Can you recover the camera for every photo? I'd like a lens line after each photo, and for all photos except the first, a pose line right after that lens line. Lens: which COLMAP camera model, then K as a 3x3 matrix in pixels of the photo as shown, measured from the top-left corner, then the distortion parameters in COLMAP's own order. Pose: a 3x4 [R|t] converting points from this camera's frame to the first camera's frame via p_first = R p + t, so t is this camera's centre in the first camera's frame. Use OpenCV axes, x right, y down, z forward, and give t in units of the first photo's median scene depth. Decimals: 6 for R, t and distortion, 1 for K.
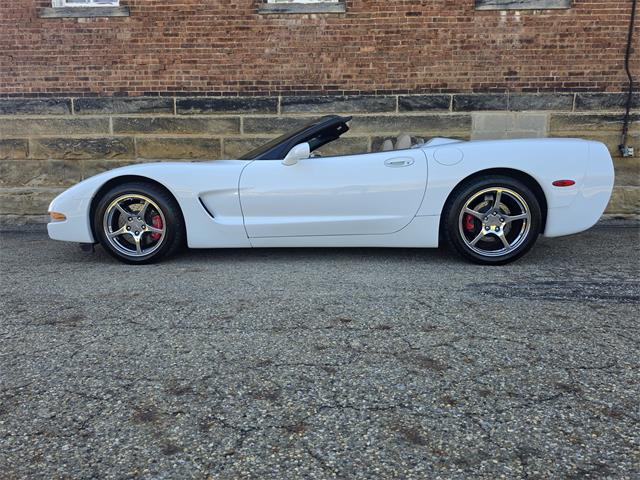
lens RADIAL K [[448.5, 0, 311.5], [0, 448.5, 244.1], [0, 0, 1]] dist [0.052265, -0.067246]
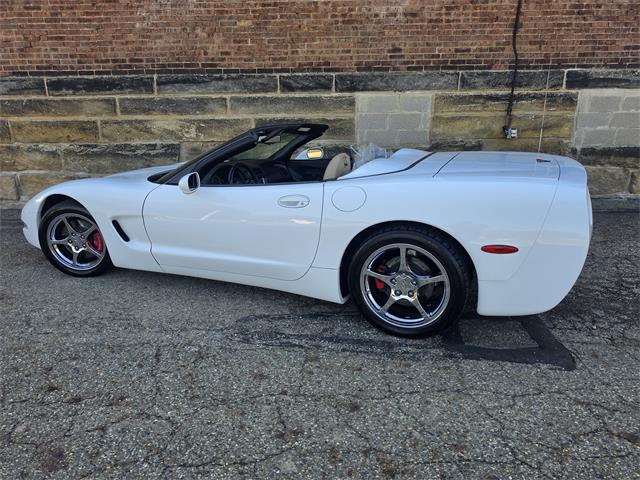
lens RADIAL K [[448.5, 0, 312.1], [0, 448.5, 249.1], [0, 0, 1]] dist [0.052265, -0.067246]
pose [[0.999670, -0.015214, 0.020710, 0.236604], [0.011908, 0.988415, 0.151307, -0.107763], [-0.022772, -0.151011, 0.988270, -0.004118]]
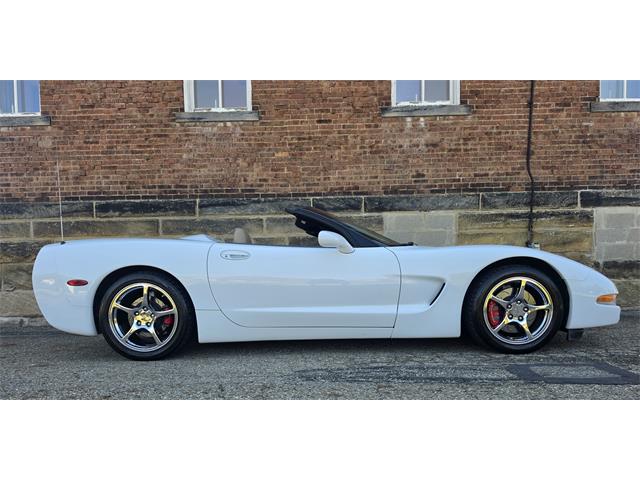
lens RADIAL K [[448.5, 0, 318.1], [0, 448.5, 312.5], [0, 0, 1]] dist [0.052265, -0.067246]
pose [[0.999631, -0.016609, 0.021489, 0.178506], [0.018390, 0.996166, -0.085529, 0.021602], [-0.019986, 0.085893, 0.996104, -0.005042]]
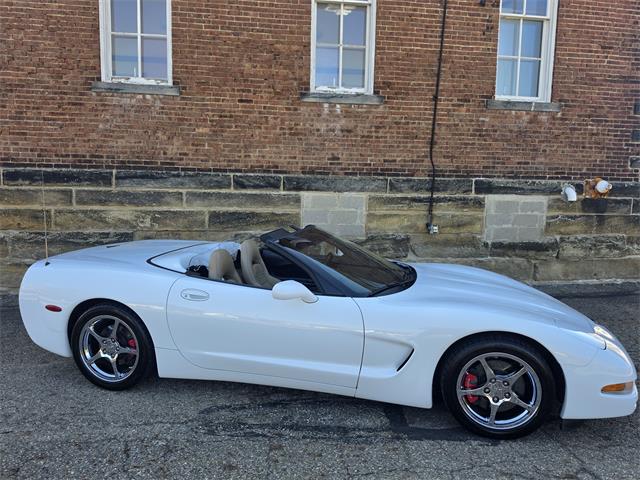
lens RADIAL K [[440.7, 0, 314.5], [0, 440.7, 238.3], [0, 0, 1]] dist [0.084356, -0.116046]
pose [[0.986202, 0.004273, 0.165490, 0.210239], [0.002720, 0.999114, -0.042007, -0.132811], [-0.165523, 0.041878, 0.985316, -0.060132]]
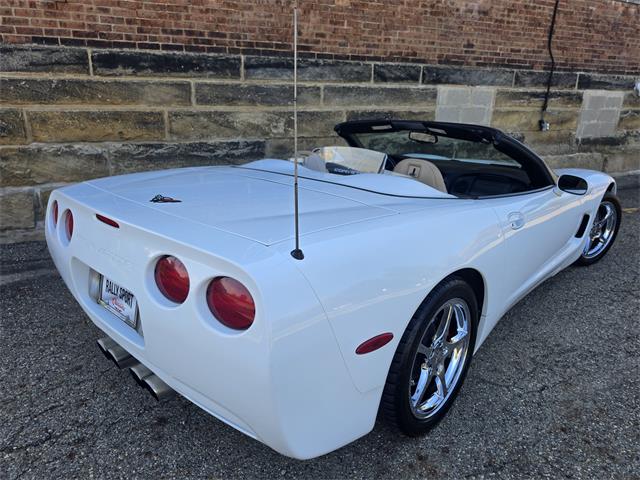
lens RADIAL K [[452.6, 0, 312.5], [0, 452.6, 245.7], [0, 0, 1]] dist [0.016096, -0.028069]
pose [[0.885296, -0.131216, 0.446132, -0.351636], [0.056169, 0.982514, 0.177516, -0.143858], [-0.461624, -0.132095, 0.877185, 0.235633]]
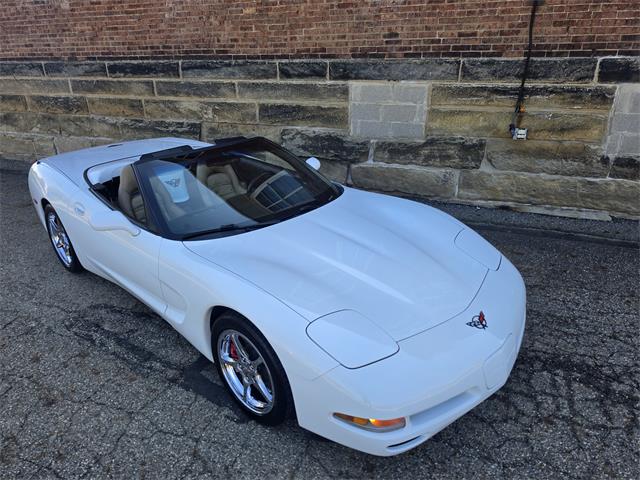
lens RADIAL K [[448.5, 0, 310.1], [0, 448.5, 246.6], [0, 0, 1]] dist [0.052265, -0.067246]
pose [[0.928887, 0.137227, -0.344003, 0.647390], [-0.038376, 0.959486, 0.279129, -0.219705], [0.368370, -0.246078, 0.896520, 0.048367]]
